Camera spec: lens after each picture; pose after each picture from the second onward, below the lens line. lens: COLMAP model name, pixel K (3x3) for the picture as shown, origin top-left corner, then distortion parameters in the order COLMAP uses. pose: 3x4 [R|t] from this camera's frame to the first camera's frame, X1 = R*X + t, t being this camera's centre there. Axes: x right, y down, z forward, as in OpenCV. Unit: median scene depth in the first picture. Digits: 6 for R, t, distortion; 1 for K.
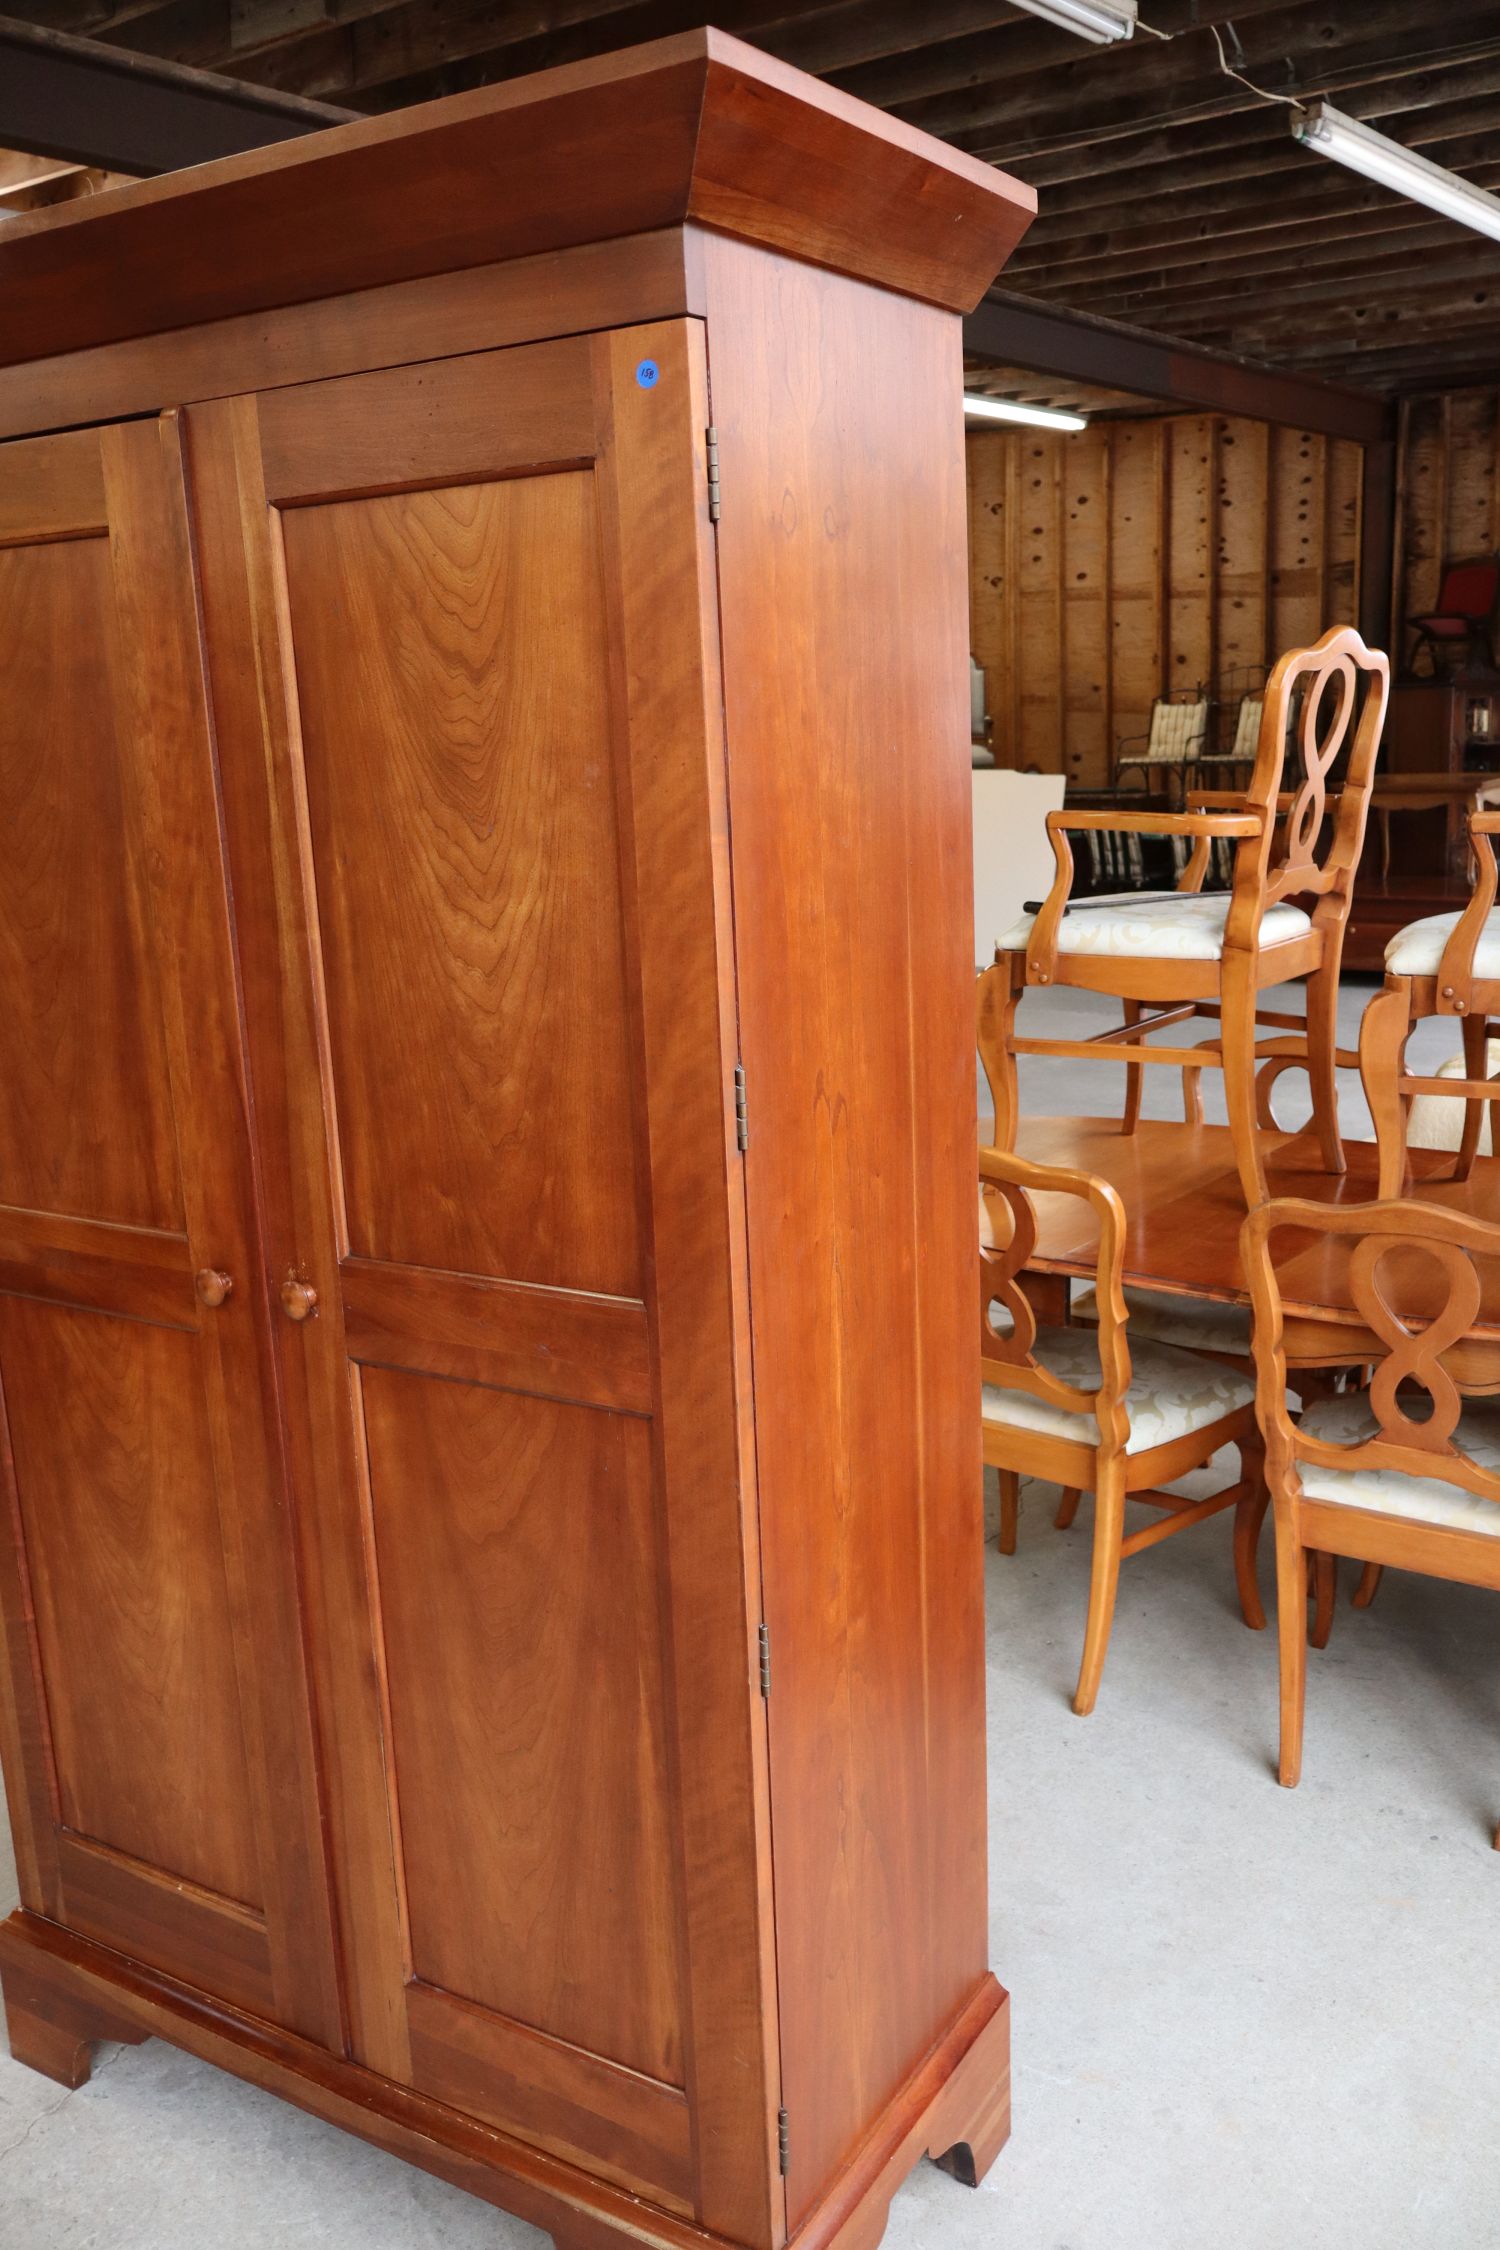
lens RADIAL K [[1864.8, 0, 750.0], [0, 1864.8, 1125.0], [0, 0, 1]] dist [0.004204, -0.005695]
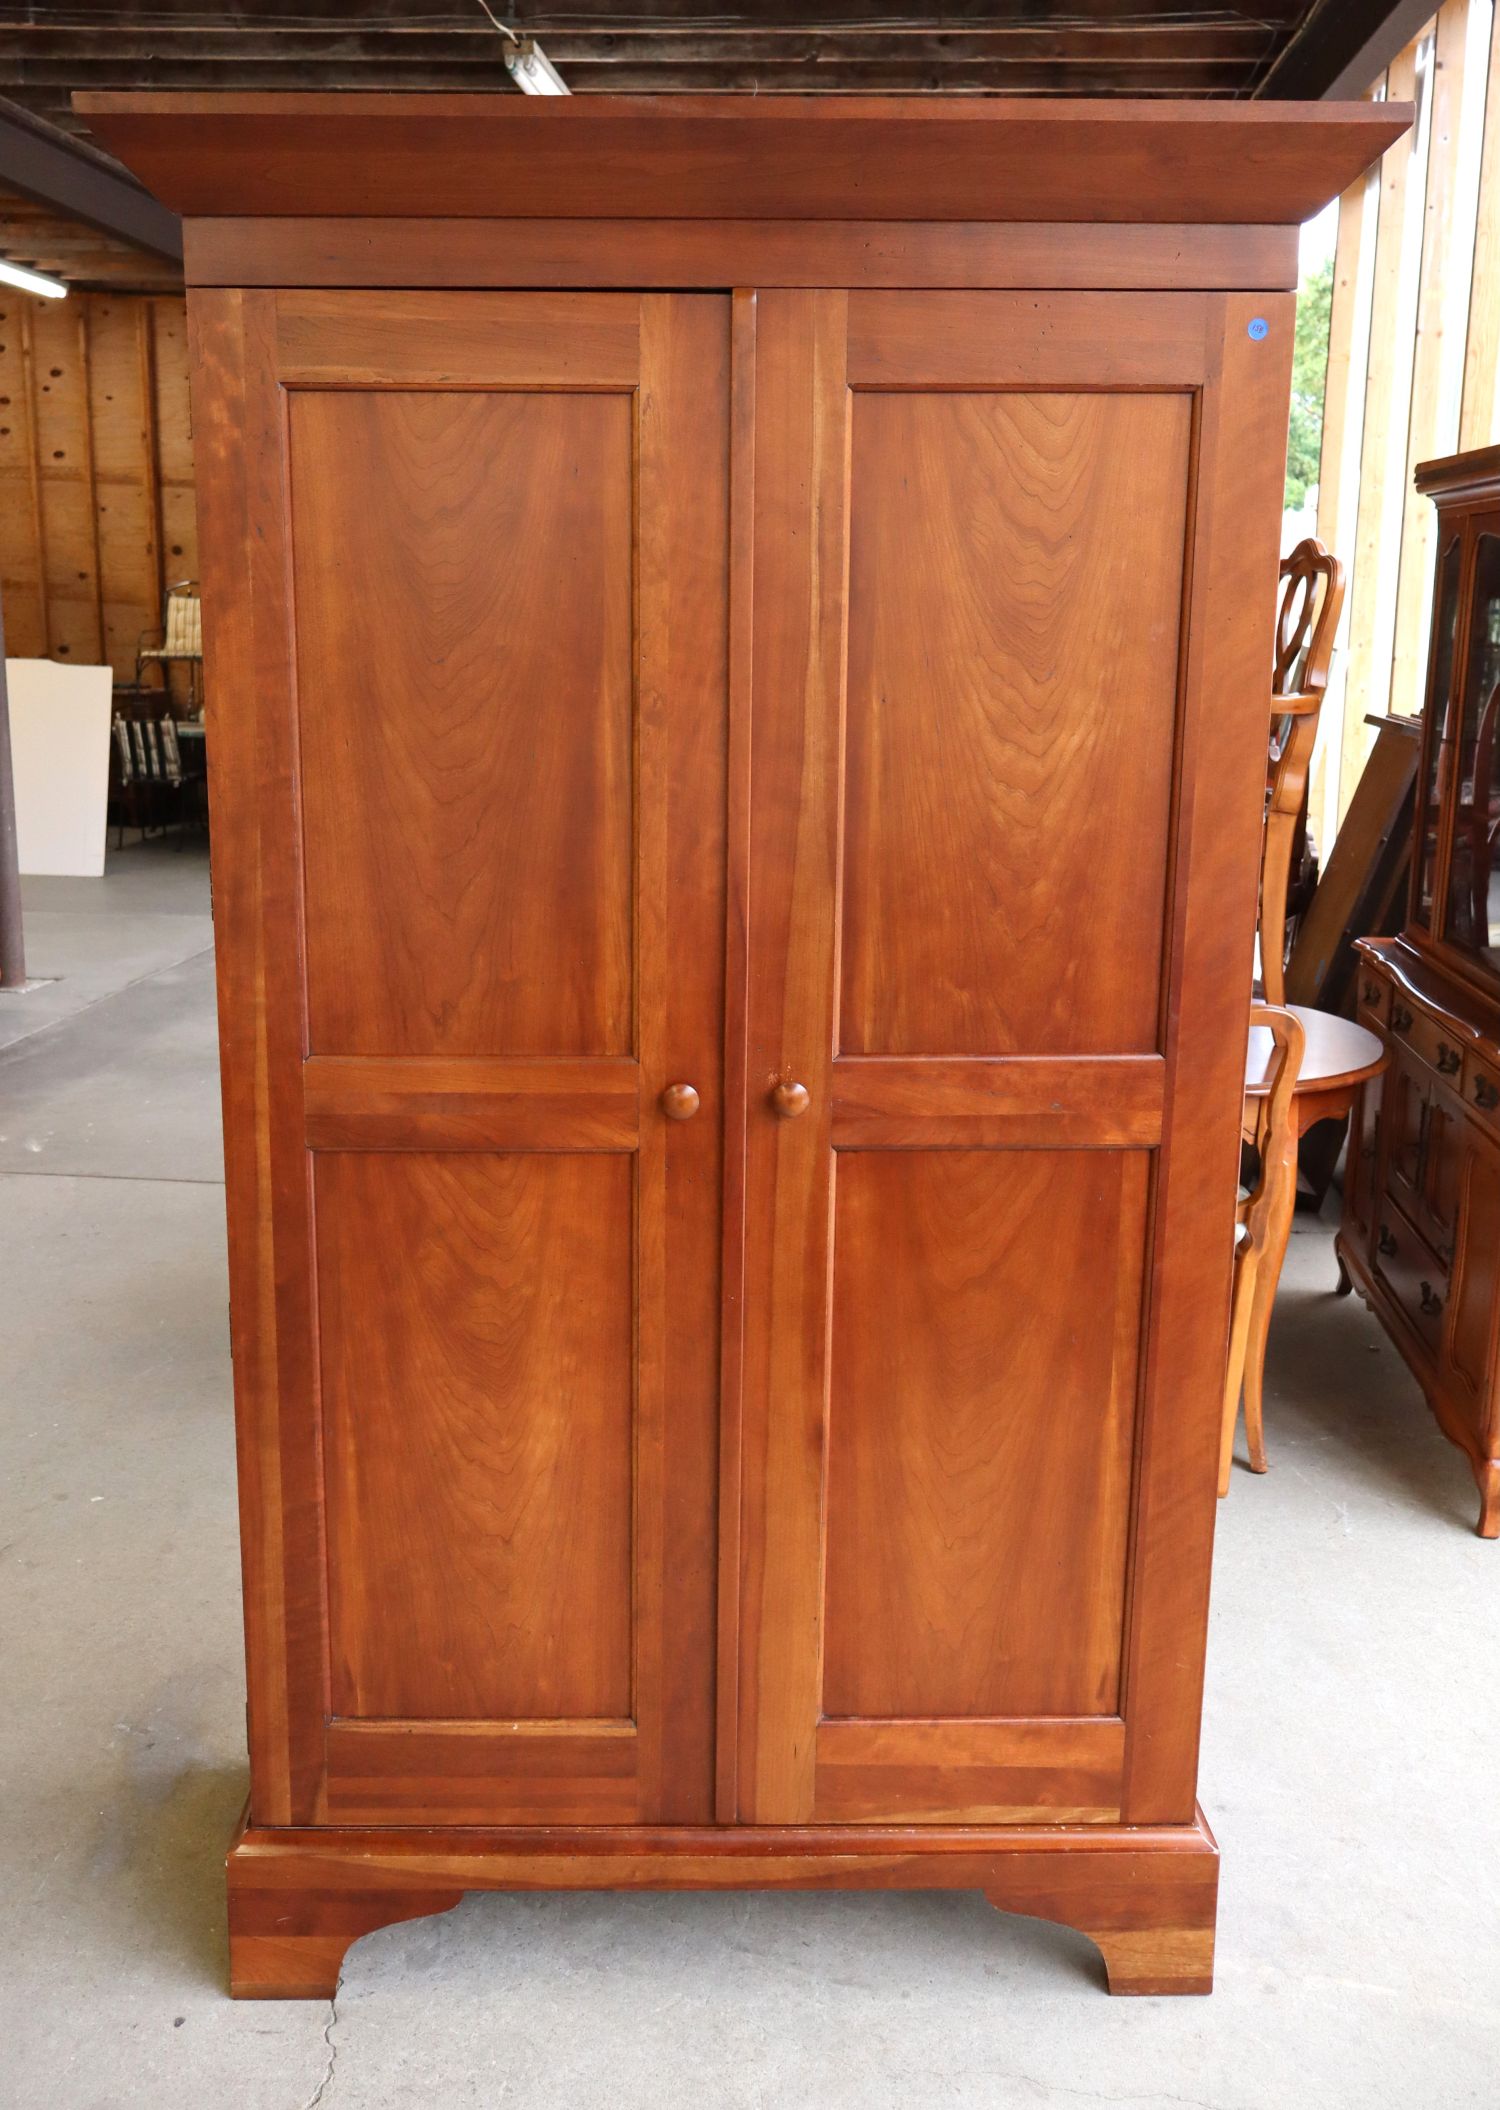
lens RADIAL K [[1966.3, 0, 747.9], [0, 1966.3, 1010.7], [0, 0, 1]] dist [0.000794, 0.001341]
pose [[0.838746, -0.069584, 0.540059, -0.895699], [0.079025, 0.996856, 0.005710, 0.033075], [-0.538759, 0.037889, 0.841608, 0.031335]]
